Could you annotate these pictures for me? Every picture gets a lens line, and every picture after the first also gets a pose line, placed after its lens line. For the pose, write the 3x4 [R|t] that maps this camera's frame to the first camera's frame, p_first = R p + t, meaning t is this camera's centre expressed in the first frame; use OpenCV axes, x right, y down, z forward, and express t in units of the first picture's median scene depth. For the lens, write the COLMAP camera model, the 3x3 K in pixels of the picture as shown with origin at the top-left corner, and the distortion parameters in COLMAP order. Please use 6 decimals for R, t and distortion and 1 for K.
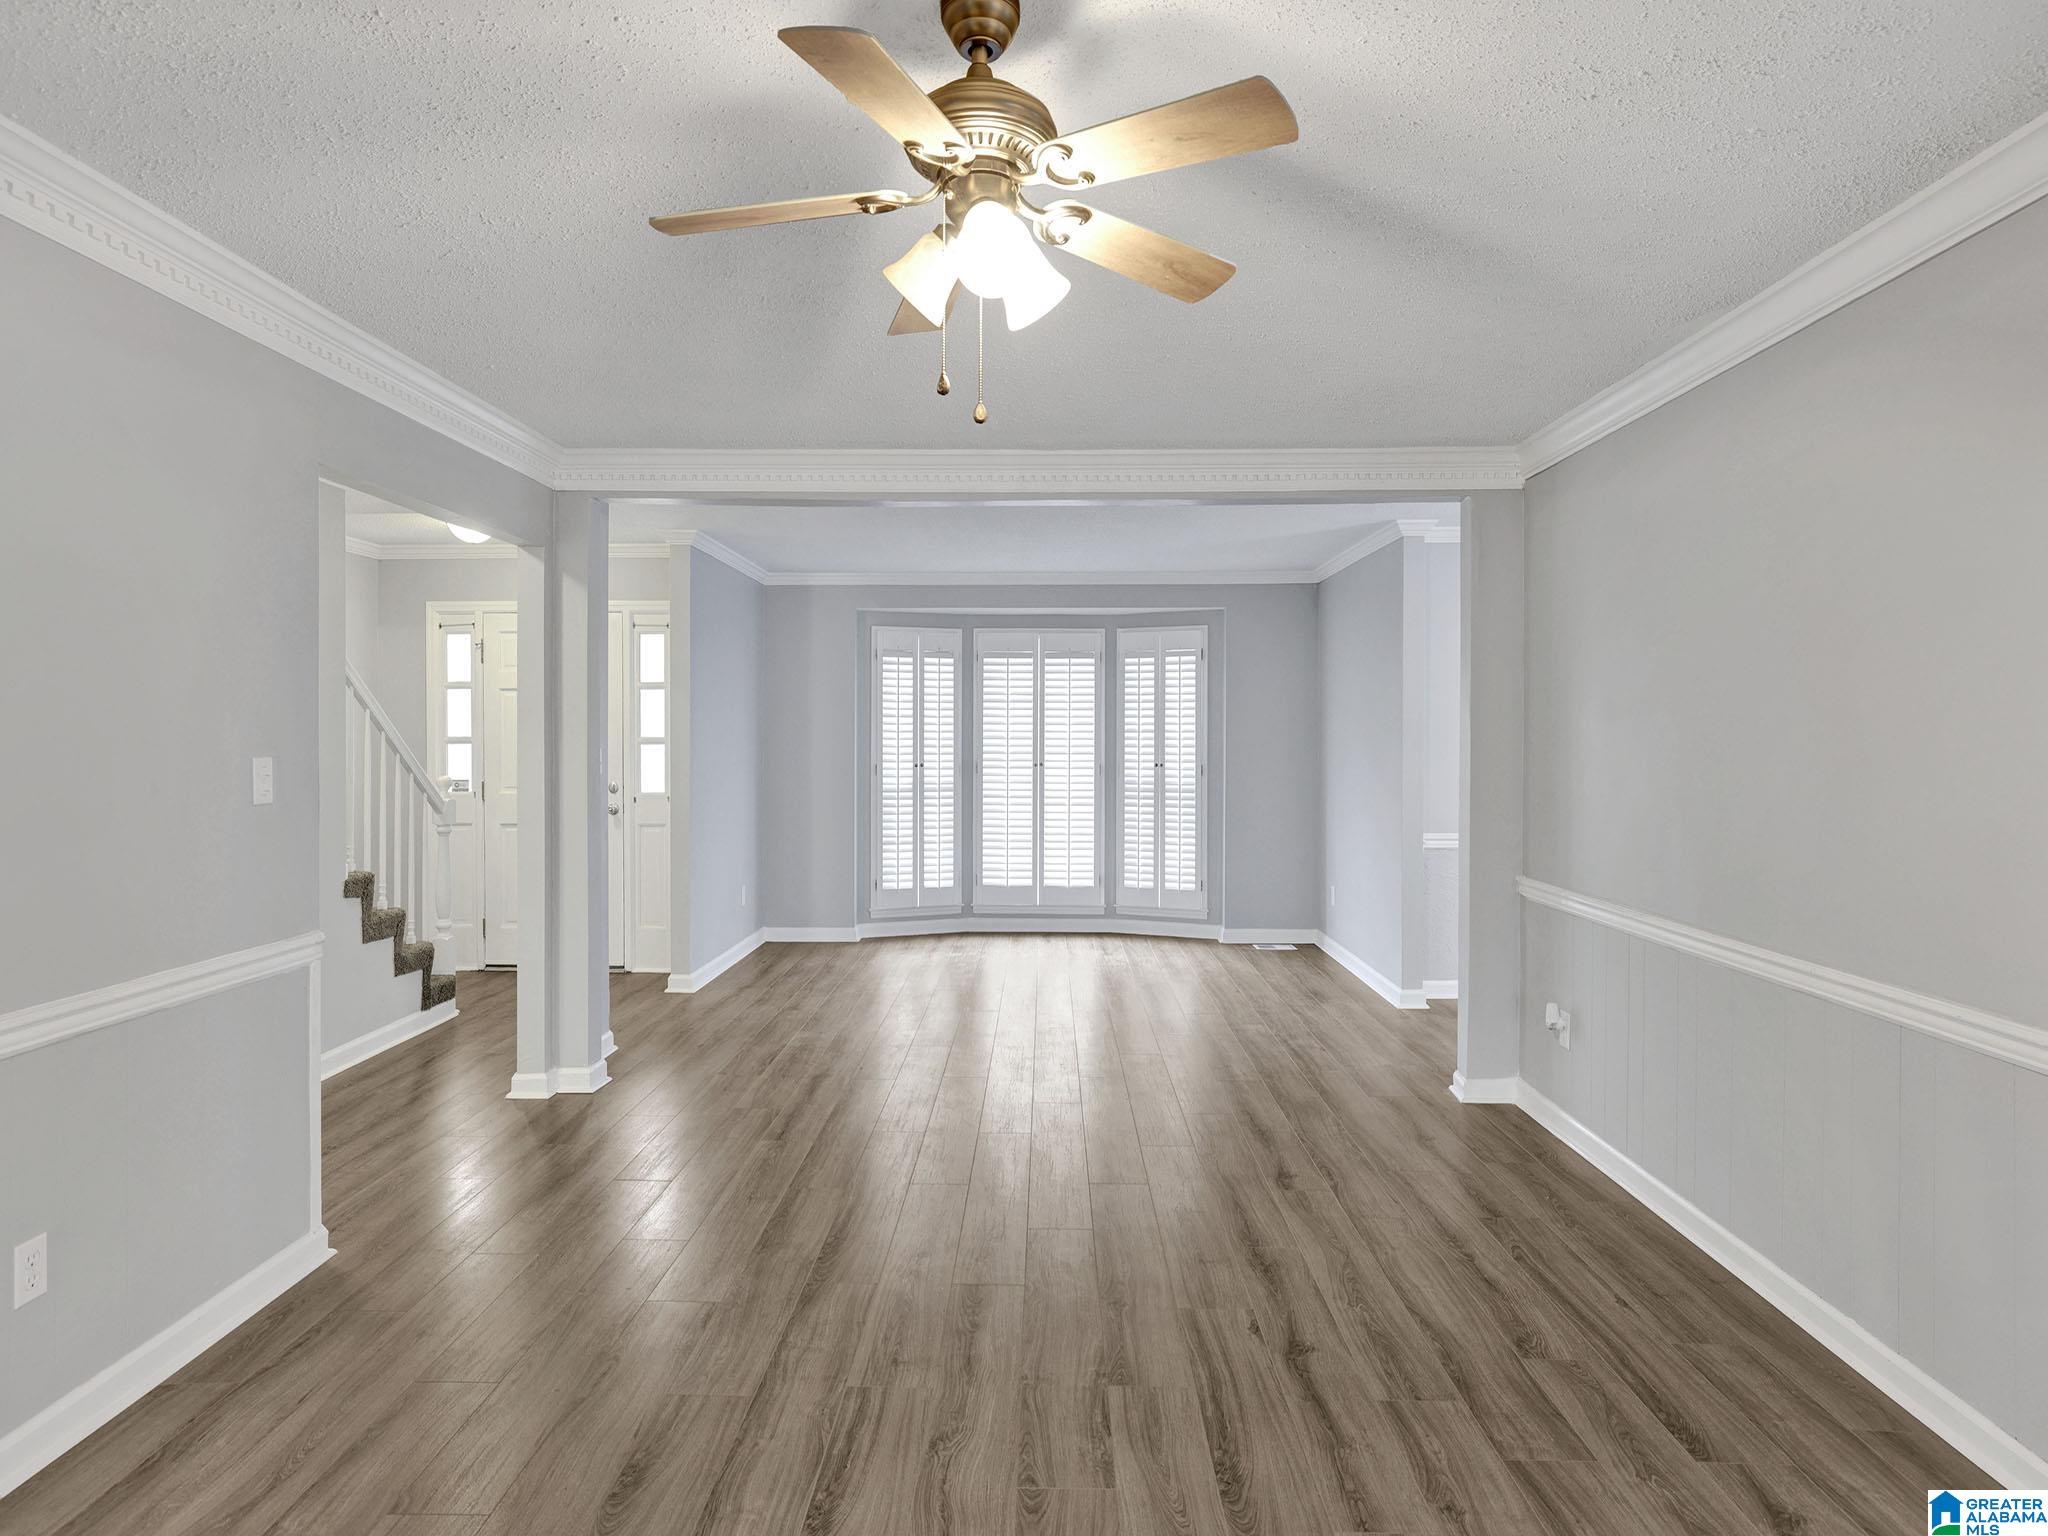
lens RADIAL K [[1127.2, 0, 1018.3], [0, 1127.2, 755.2], [0, 0, 1]] dist [0.002842, 0.000514]
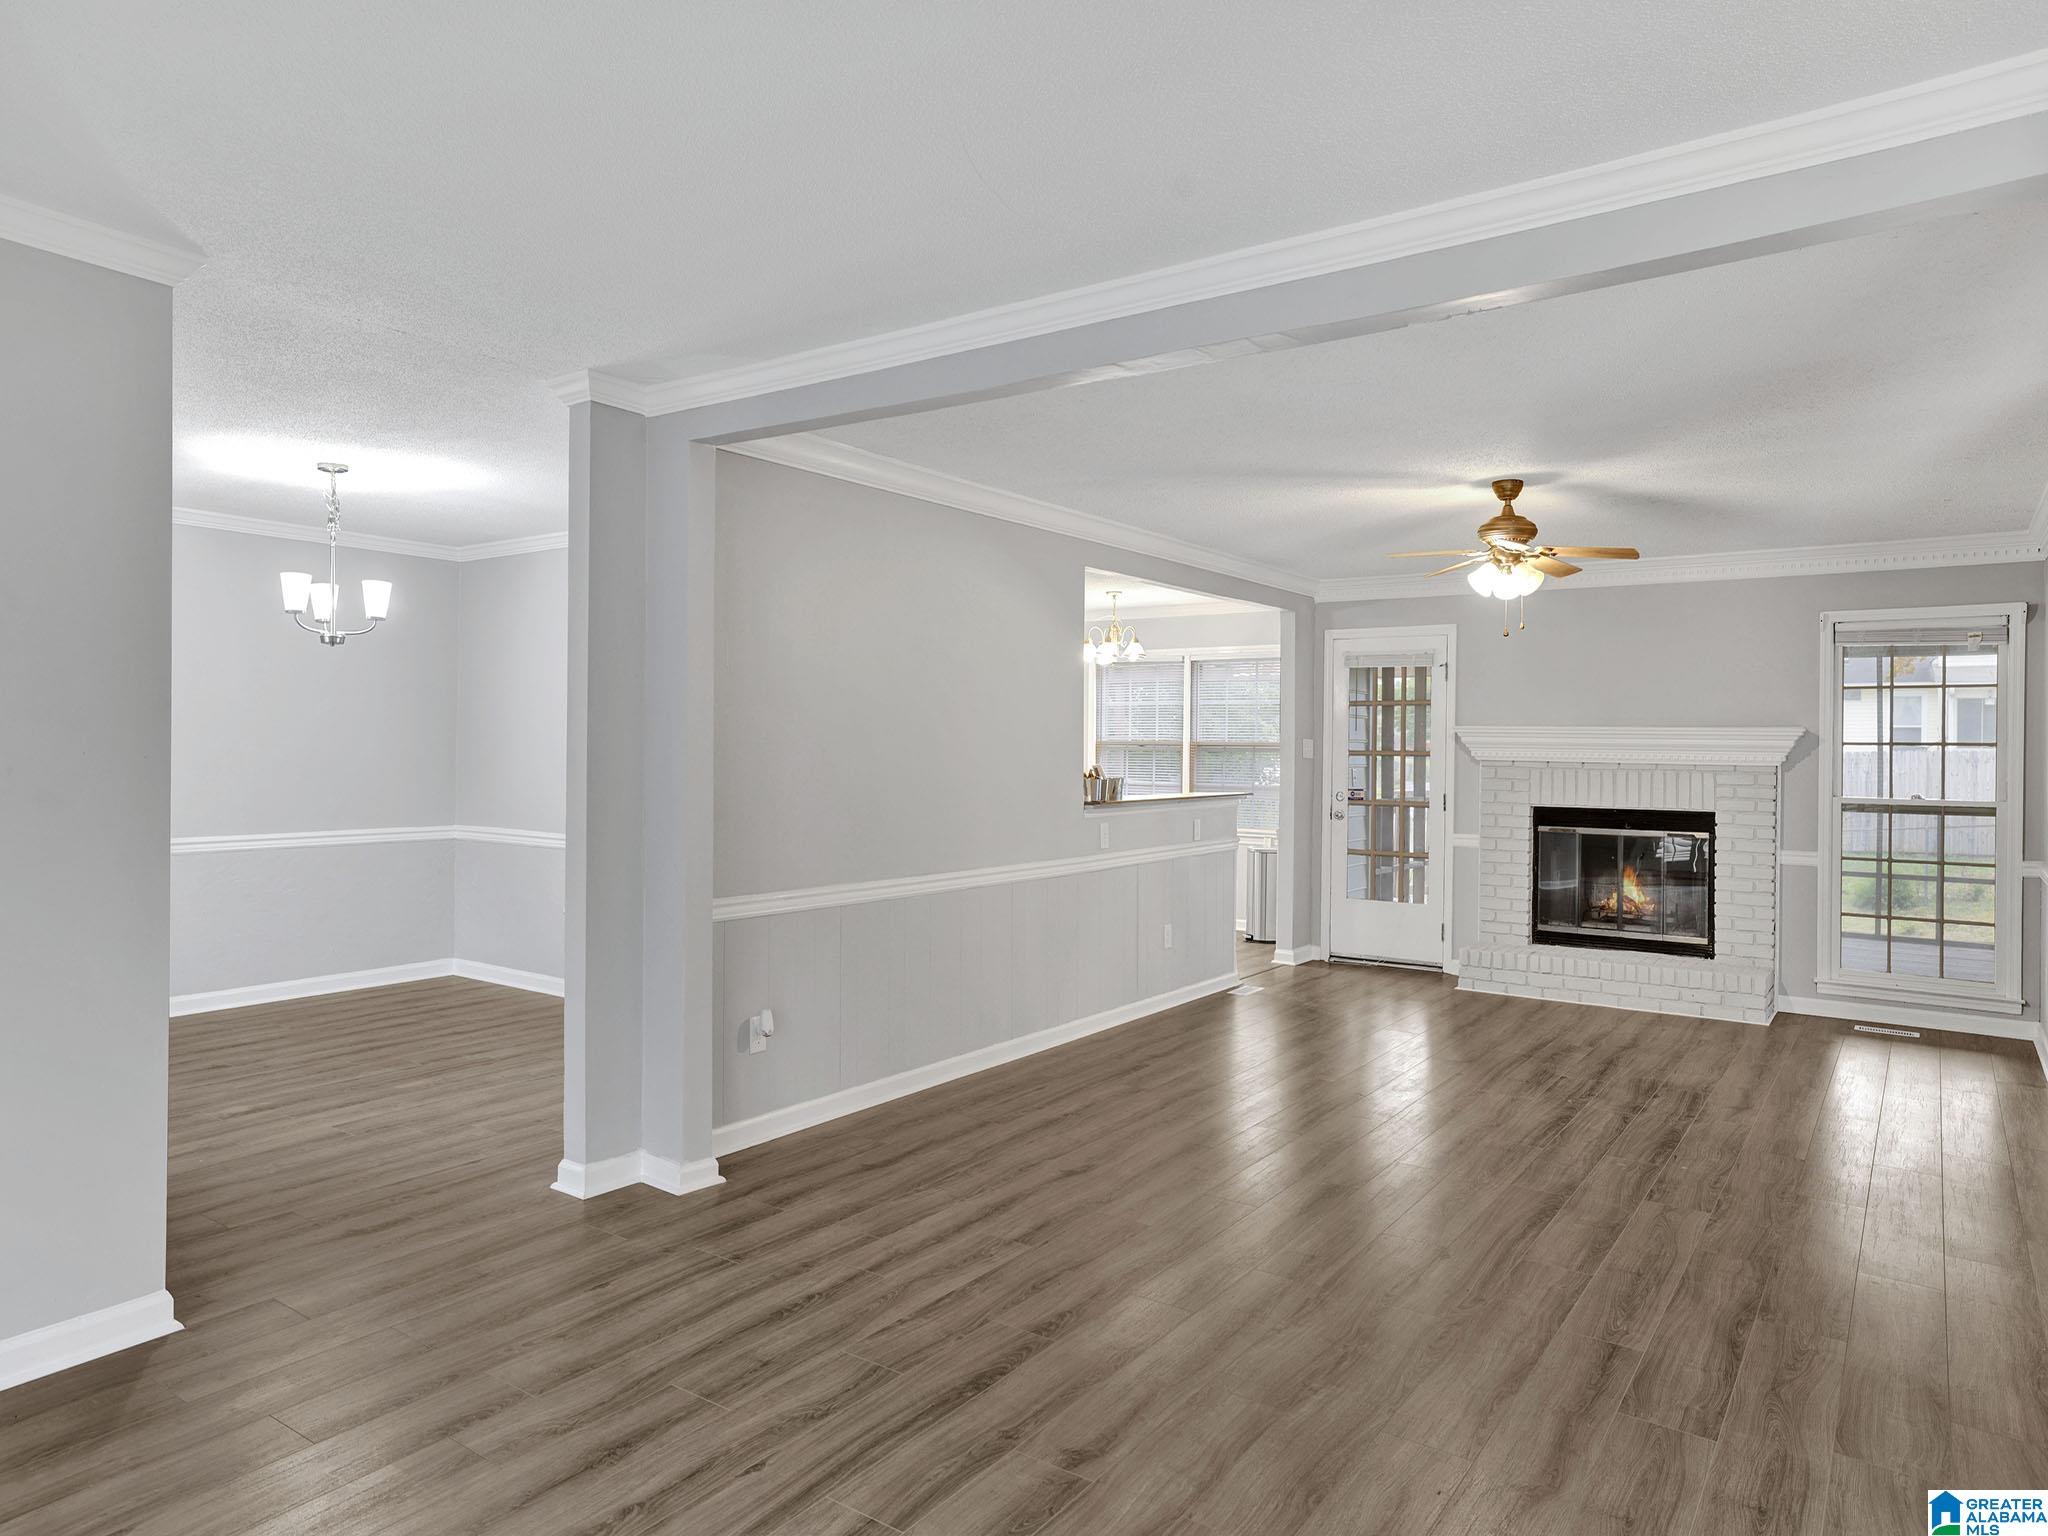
lens RADIAL K [[1268.8, 0, 1024.0], [0, 1268.8, 760.9], [0, 0, 1]] dist [-0.000496, 0.000251]
pose [[-0.830350, -0.013818, 0.557071, -0.391628], [-0.002074, 0.999762, 0.021708, -0.028022], [-0.557239, 0.016870, -0.830181, 2.116476]]
